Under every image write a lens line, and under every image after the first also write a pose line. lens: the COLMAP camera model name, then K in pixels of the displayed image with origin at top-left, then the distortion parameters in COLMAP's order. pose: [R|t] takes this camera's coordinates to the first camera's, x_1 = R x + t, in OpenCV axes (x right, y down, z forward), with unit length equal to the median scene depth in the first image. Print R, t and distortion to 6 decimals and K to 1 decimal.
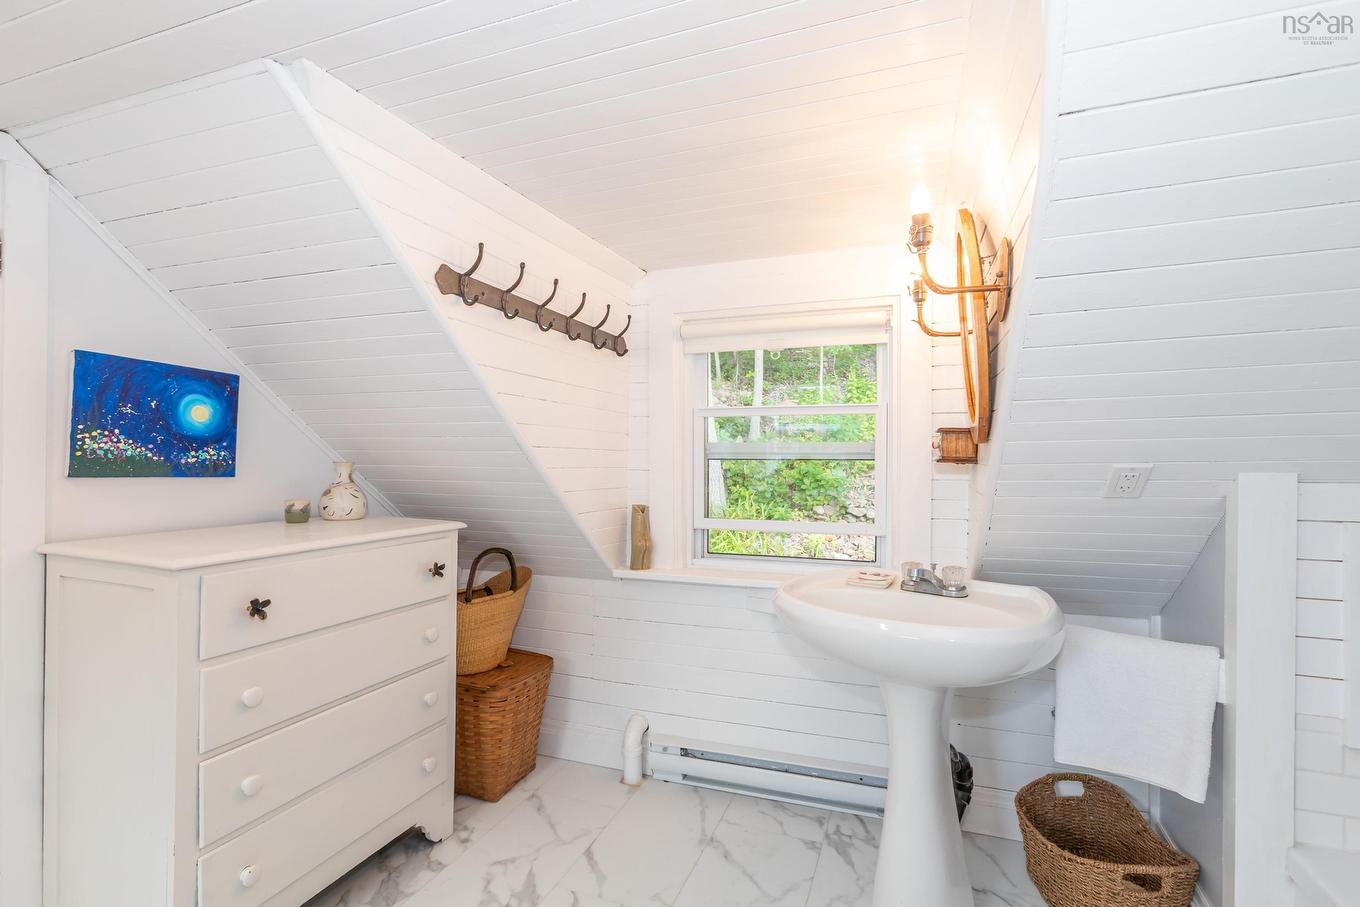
lens RADIAL K [[640.5, 0, 699.3], [0, 640.5, 447.8], [0, 0, 1]] dist [0.002121, 0.000708]
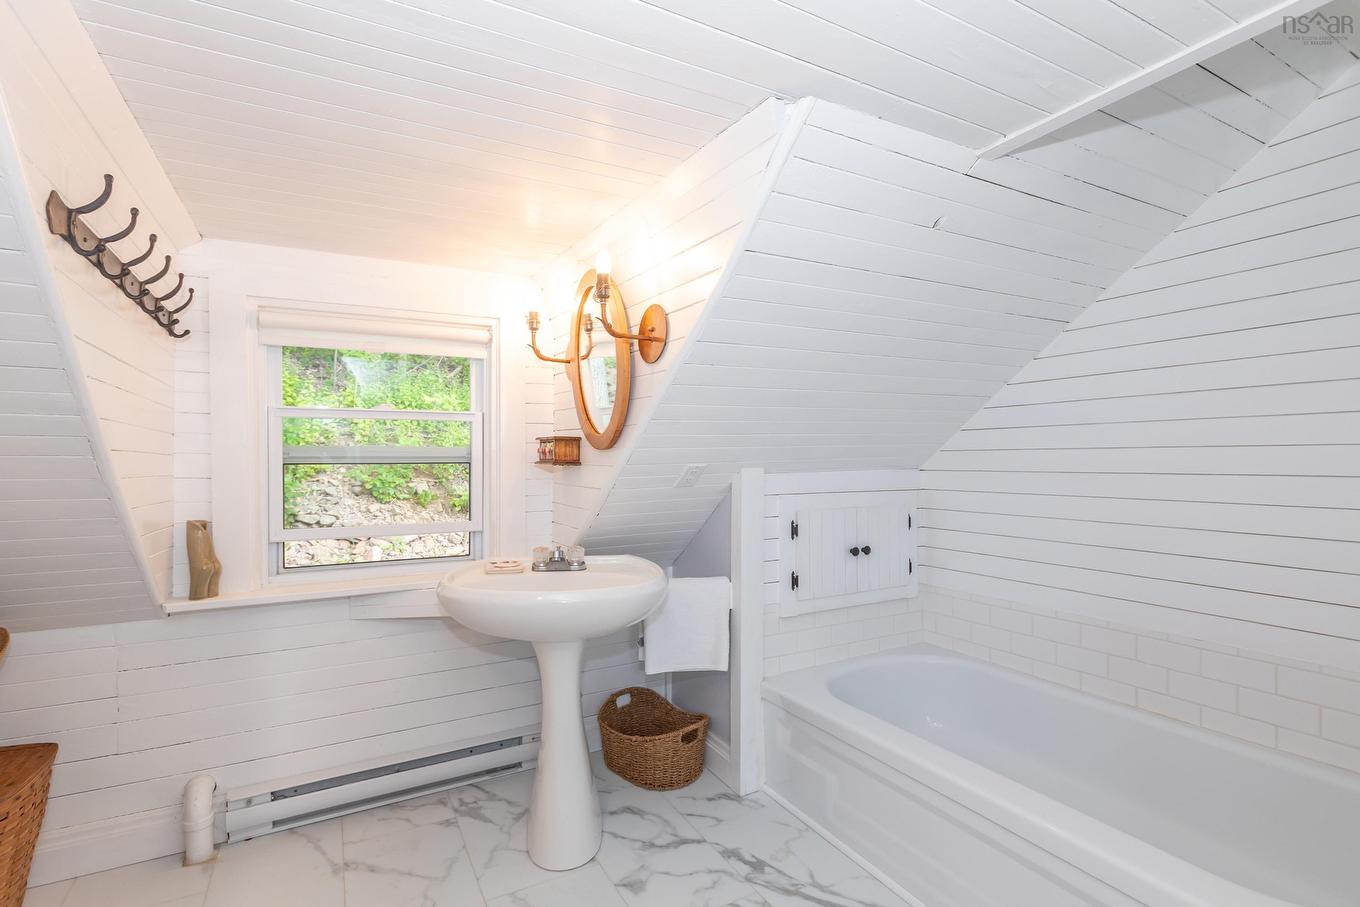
lens RADIAL K [[611.2, 0, 678.0], [0, 611.2, 449.3], [0, 0, 1]] dist [-0.018710, 0.010095]
pose [[0.673954, 0.007957, 0.738731, -0.301143], [-0.006008, 0.999968, -0.005290, -0.001143], [-0.738749, -0.000873, 0.673980, 0.031603]]
